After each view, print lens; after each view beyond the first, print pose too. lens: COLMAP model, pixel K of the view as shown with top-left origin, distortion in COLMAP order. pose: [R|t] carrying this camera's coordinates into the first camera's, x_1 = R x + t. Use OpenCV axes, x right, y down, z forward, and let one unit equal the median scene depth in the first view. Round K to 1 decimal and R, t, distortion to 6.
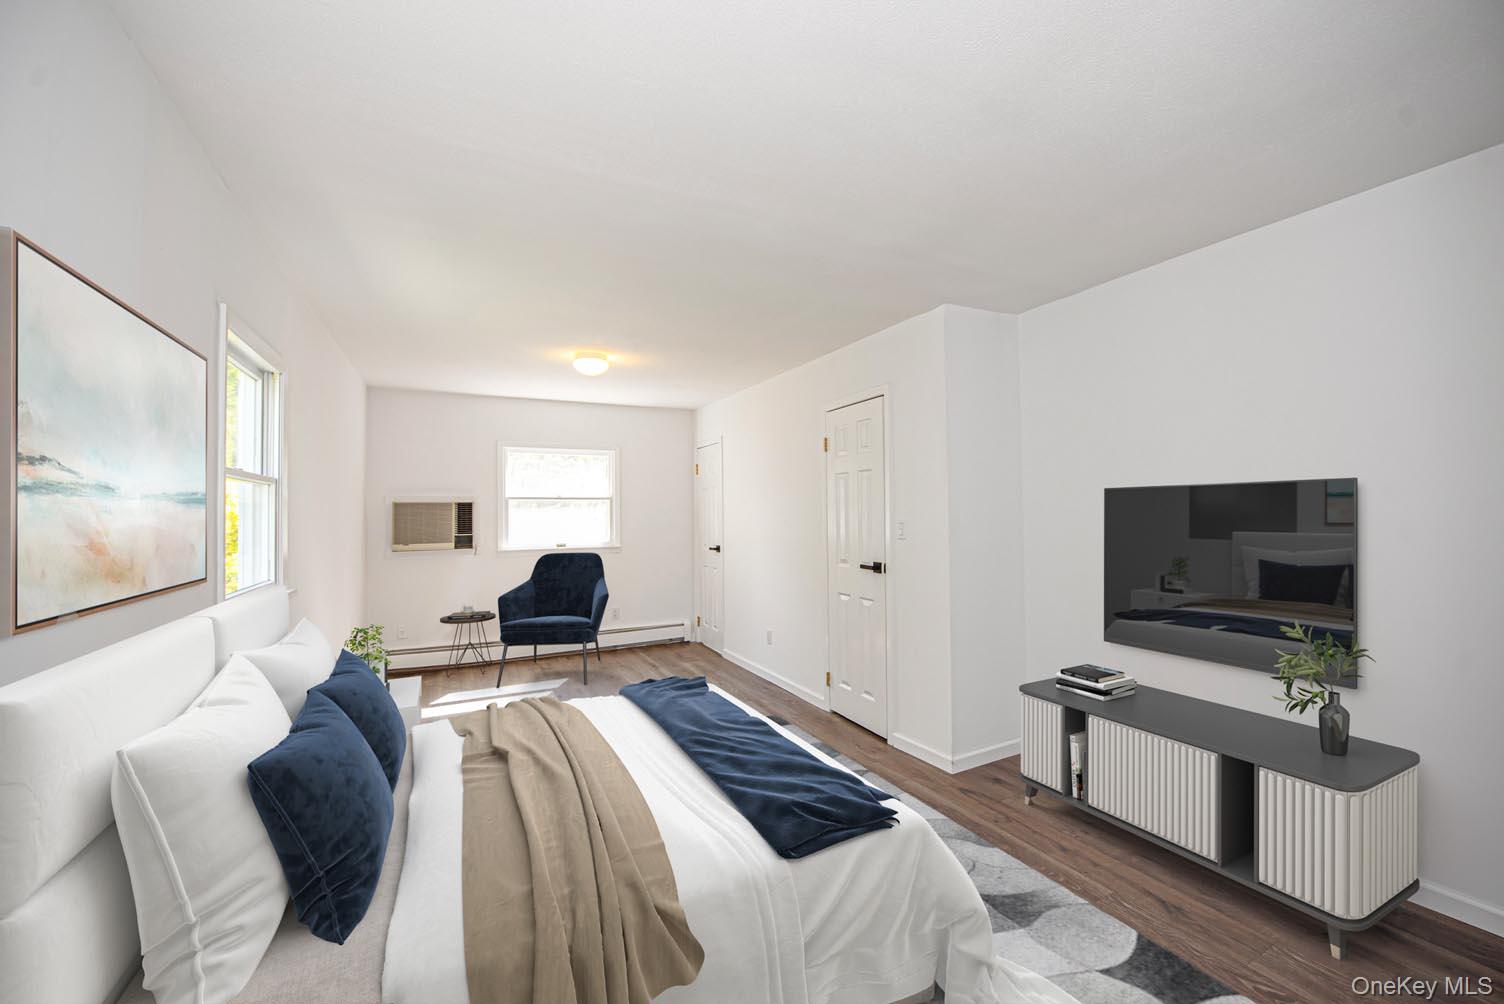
lens RADIAL K [[599.6, 0, 751.6], [0, 599.6, 503.8], [0, 0, 1]] dist [-0.023997, -0.000123]
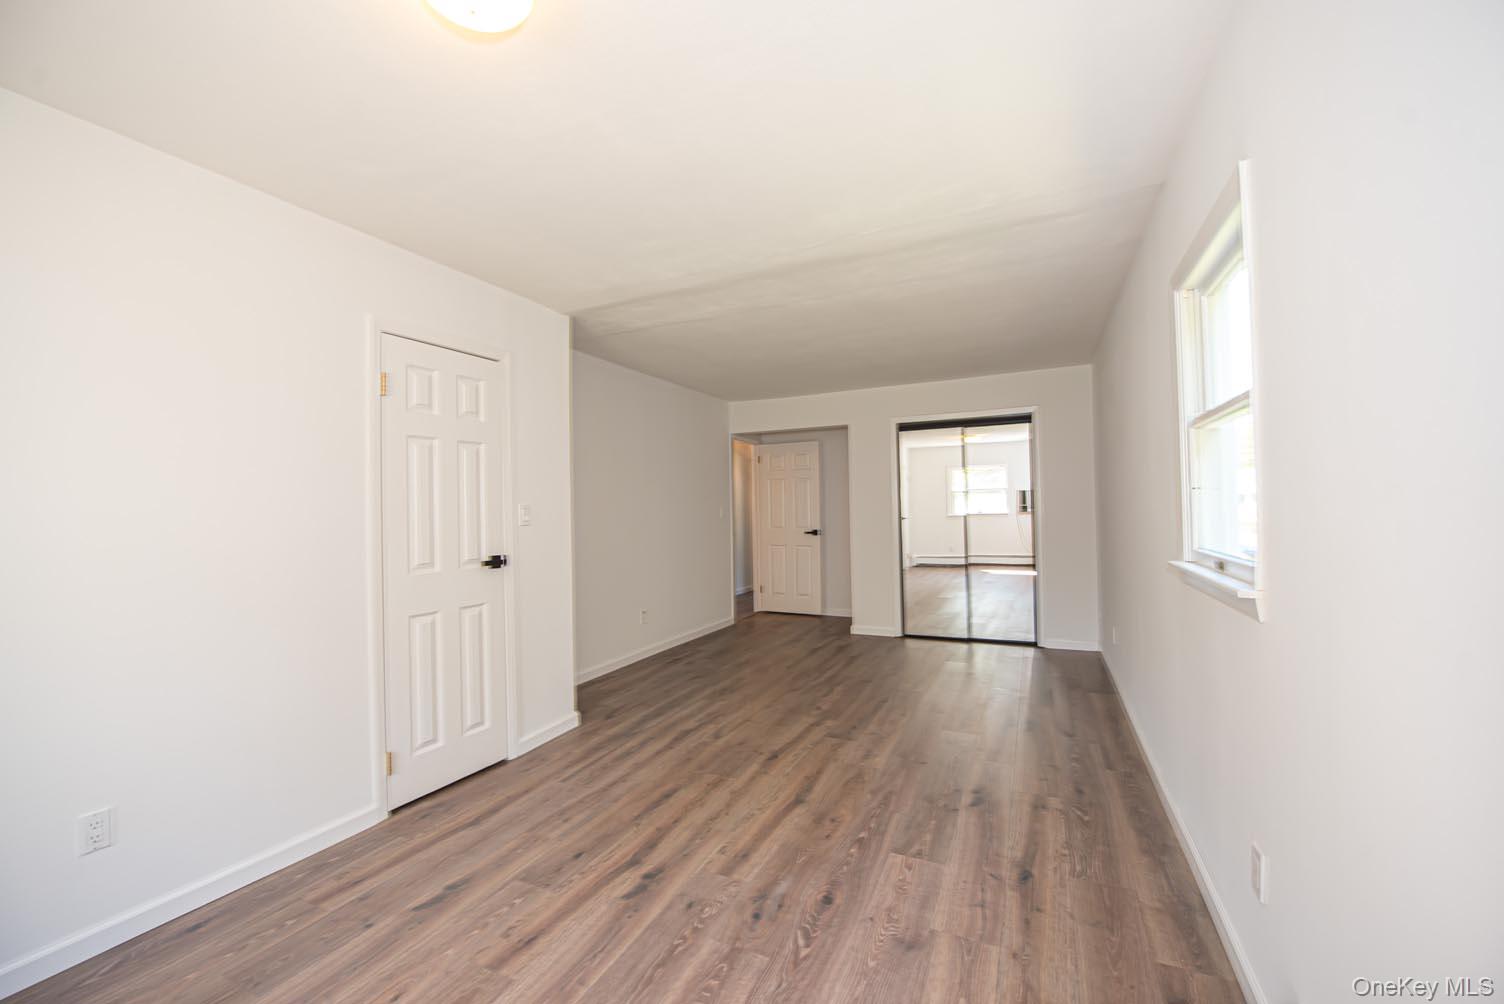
lens RADIAL K [[599.6, 0, 753.8], [0, 599.6, 504.6], [0, 0, 1]] dist [-0.023997, -0.000123]
pose [[-0.610848, 0.022458, 0.791429, -0.682540], [0.010380, 0.999739, -0.020358, 0.046944], [-0.791680, -0.004221, -0.610922, 1.236505]]
